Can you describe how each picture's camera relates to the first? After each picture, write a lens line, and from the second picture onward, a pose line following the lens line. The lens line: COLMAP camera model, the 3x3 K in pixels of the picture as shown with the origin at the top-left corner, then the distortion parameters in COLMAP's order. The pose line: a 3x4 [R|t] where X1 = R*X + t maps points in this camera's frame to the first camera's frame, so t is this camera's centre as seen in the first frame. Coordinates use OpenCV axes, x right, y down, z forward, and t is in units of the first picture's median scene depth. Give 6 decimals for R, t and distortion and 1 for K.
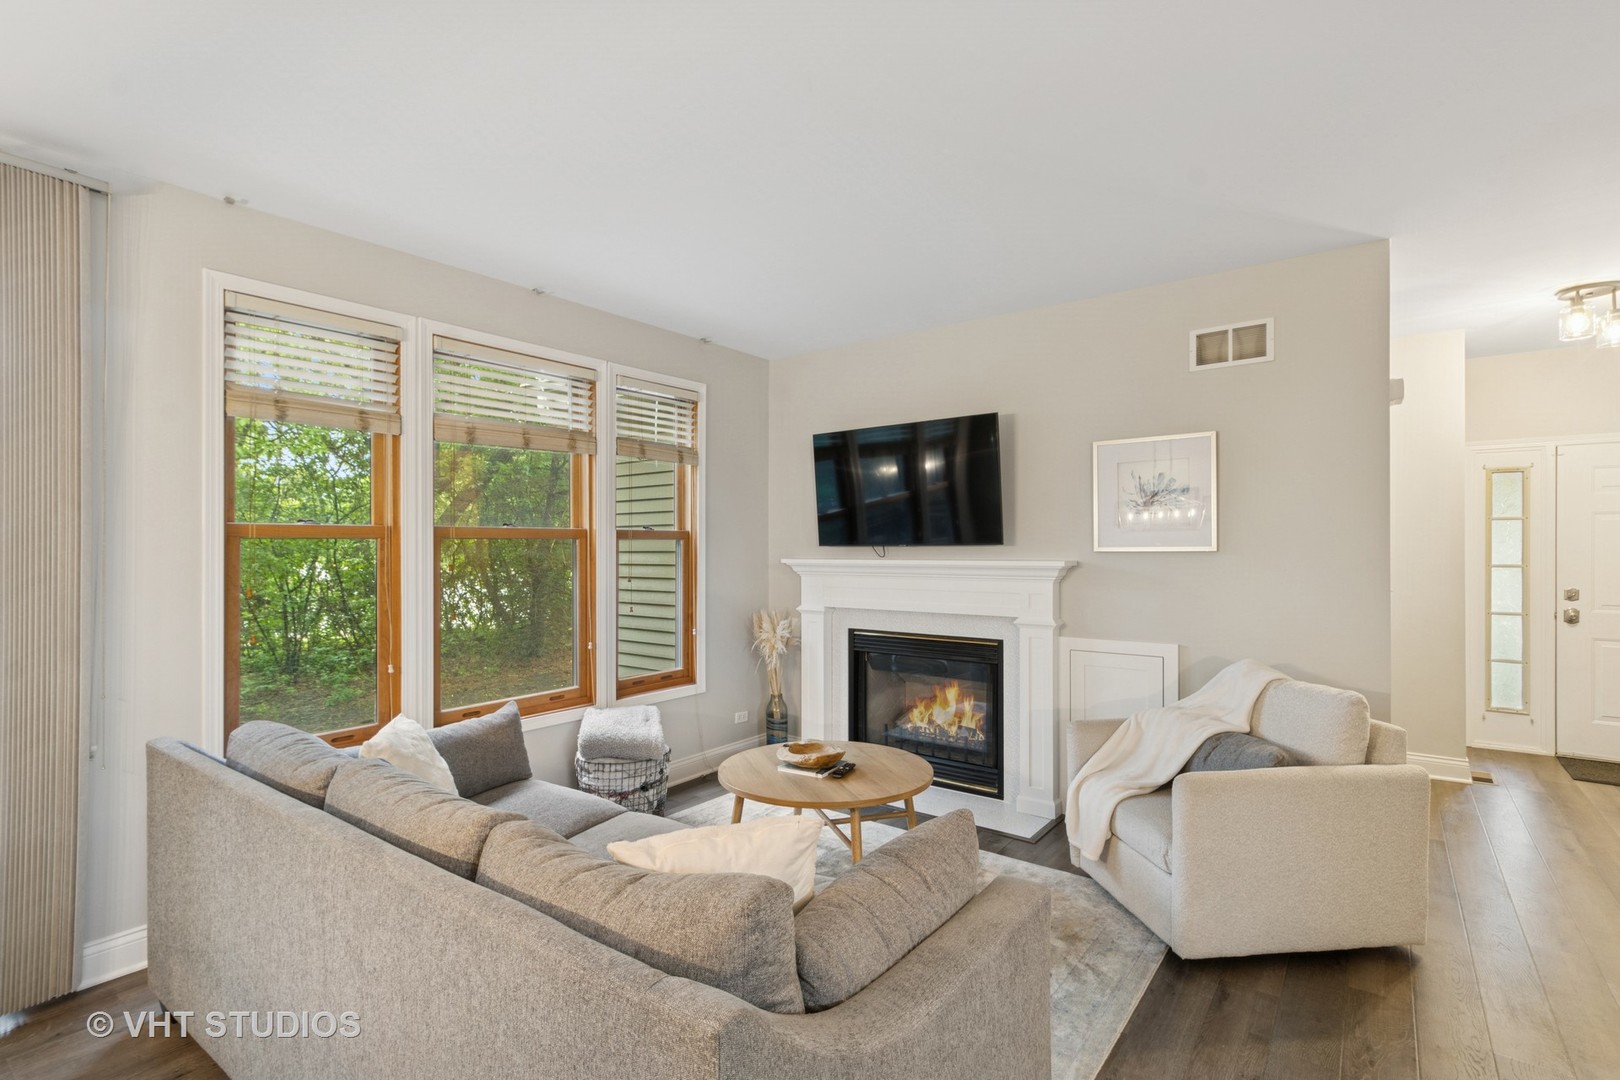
lens RADIAL K [[755.8, 0, 815.5], [0, 755.8, 542.2], [0, 0, 1]] dist [0.005089, 0.000160]
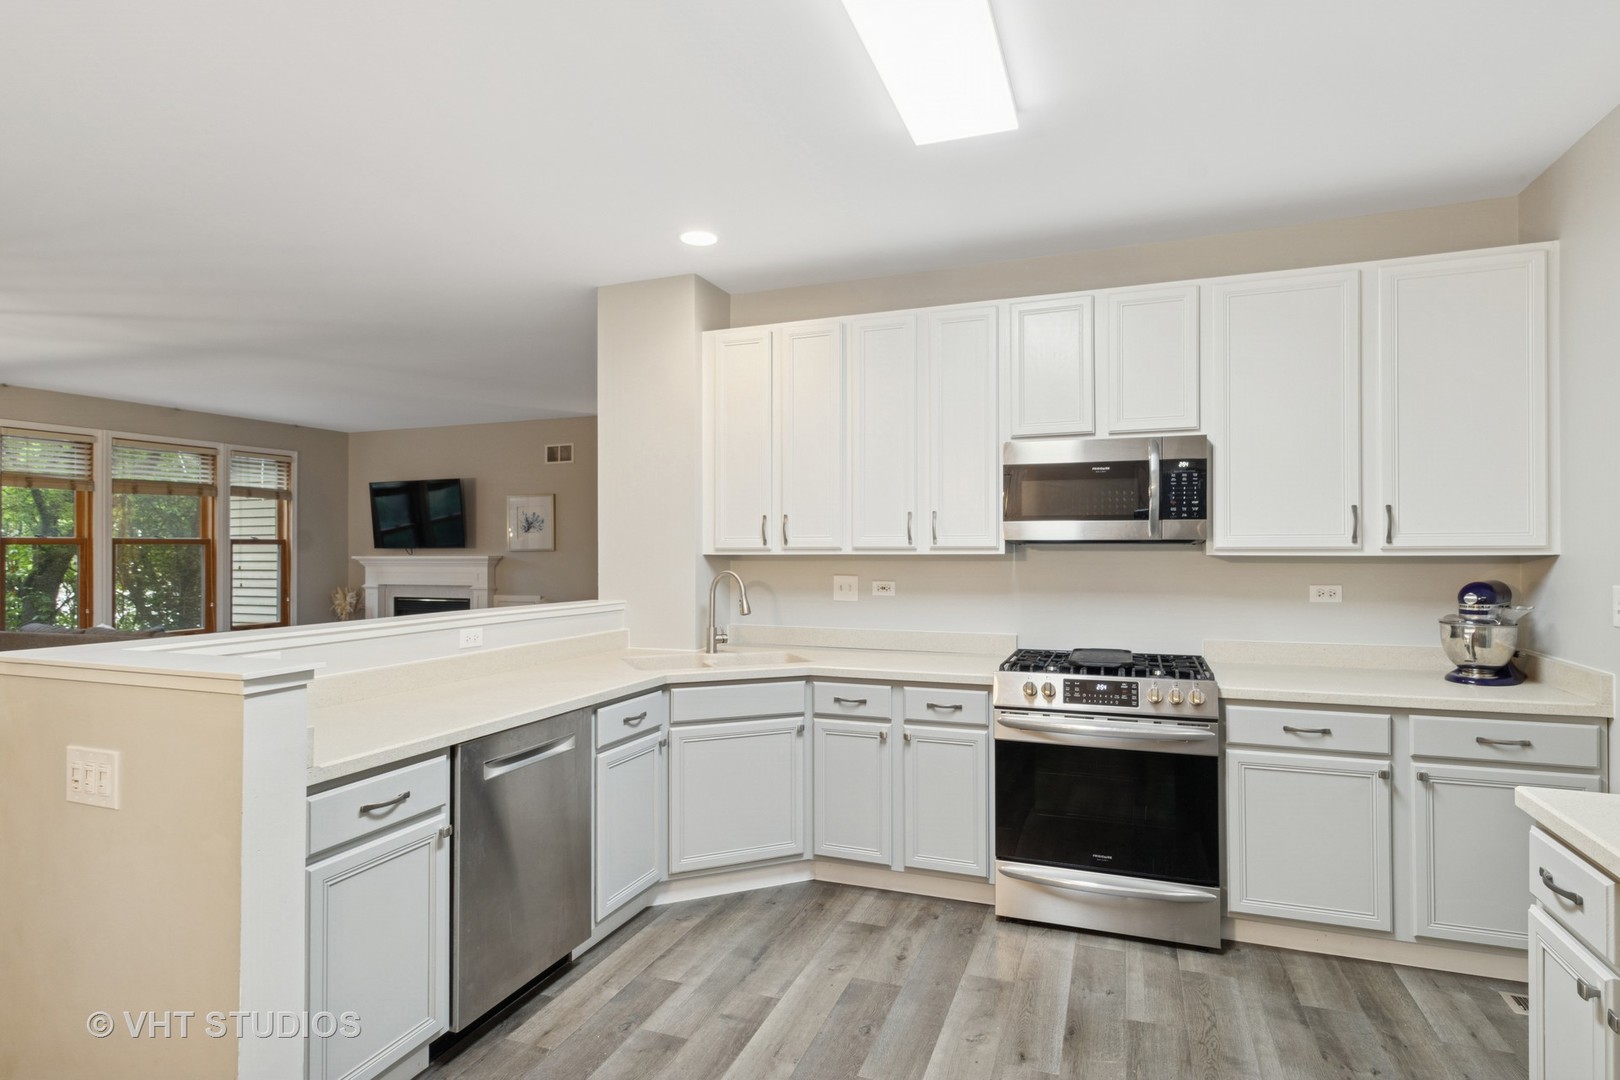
lens RADIAL K [[831.5, 0, 808.1], [0, 831.5, 541.9], [0, 0, 1]] dist [0.002821, 0.001469]
pose [[0.960678, 0.000871, 0.277663, 0.476326], [0.000096, 0.999994, -0.003471, -0.003515], [-0.277665, 0.003361, 0.960672, -1.200905]]
